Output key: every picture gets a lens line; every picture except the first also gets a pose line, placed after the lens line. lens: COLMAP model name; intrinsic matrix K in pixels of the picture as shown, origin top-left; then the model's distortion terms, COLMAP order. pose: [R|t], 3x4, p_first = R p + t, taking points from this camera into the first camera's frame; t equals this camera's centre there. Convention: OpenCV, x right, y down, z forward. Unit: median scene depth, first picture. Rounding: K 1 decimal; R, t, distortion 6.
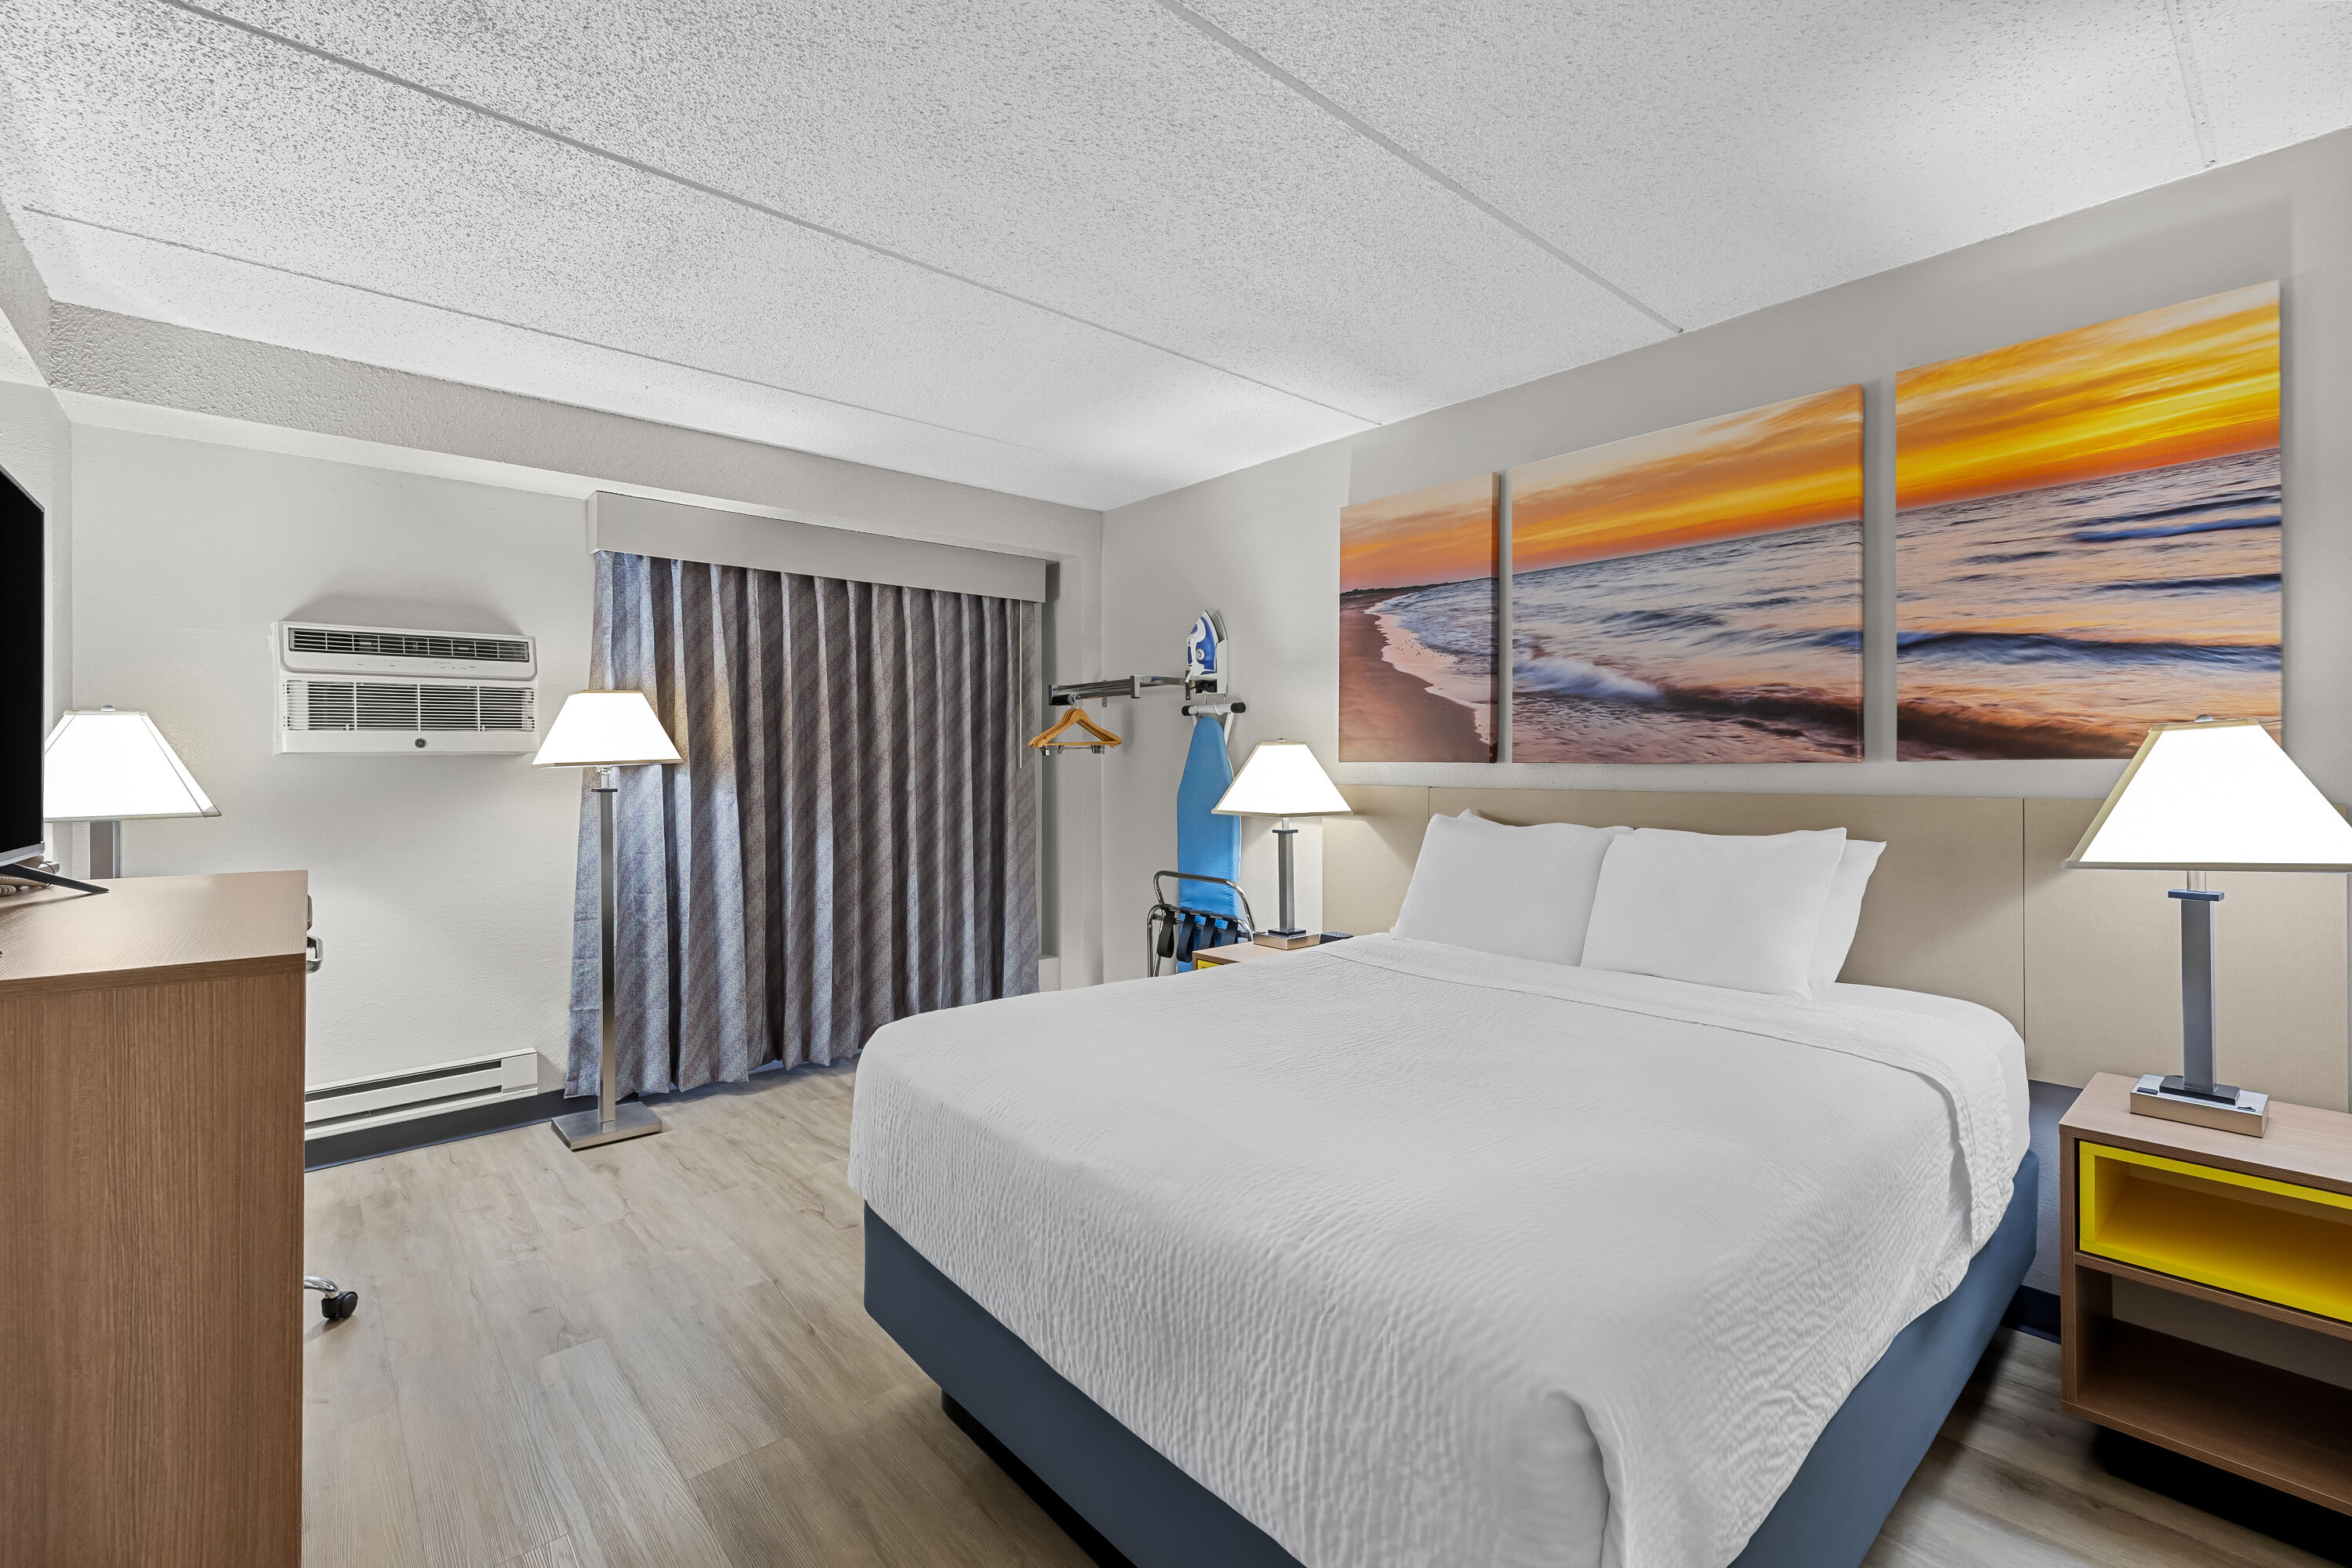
lens RADIAL K [[1006.5, 0, 1197.7], [0, 1006.5, 783.4], [0, 0, 1]] dist [-0.000321, -0.000383]
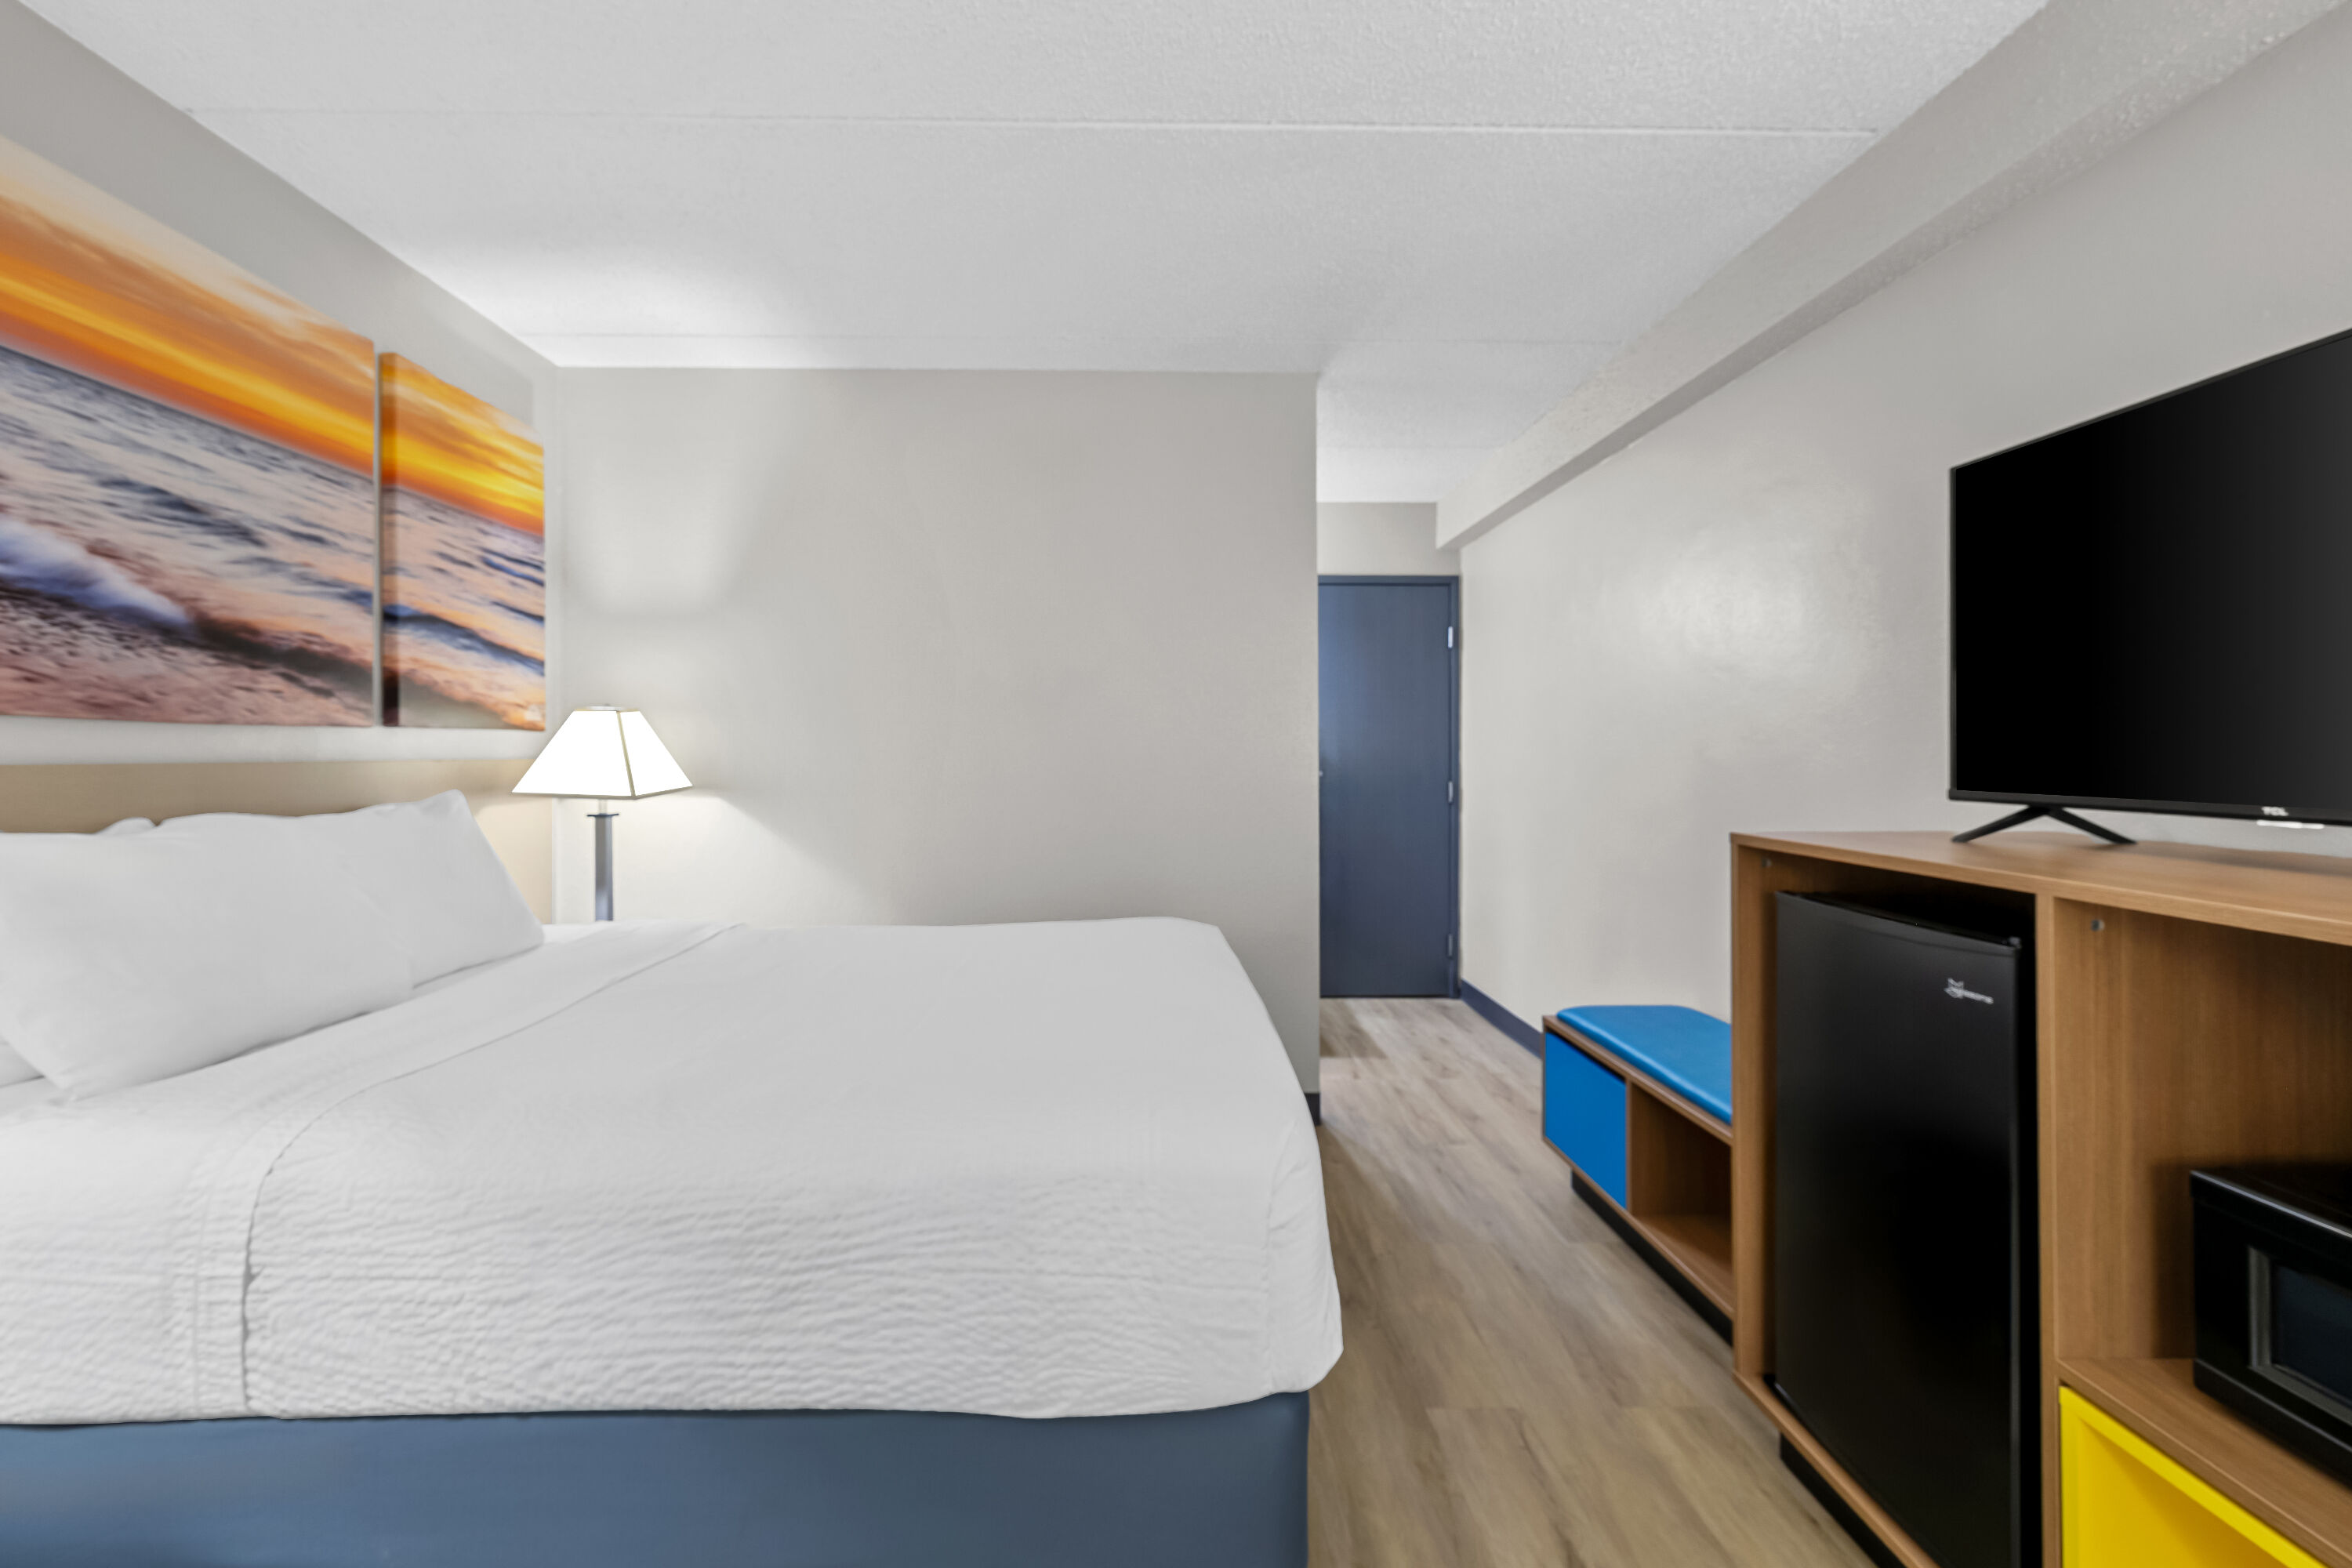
lens RADIAL K [[1006.5, 0, 1111.1], [0, 1006.5, 743.6], [0, 0, 1]] dist [-0.000321, -0.000383]
pose [[-0.731376, 0.001049, 0.681973, -0.619618], [0.005289, 0.999977, 0.004133, -0.005825], [-0.681954, 0.006630, -0.731365, 1.408197]]
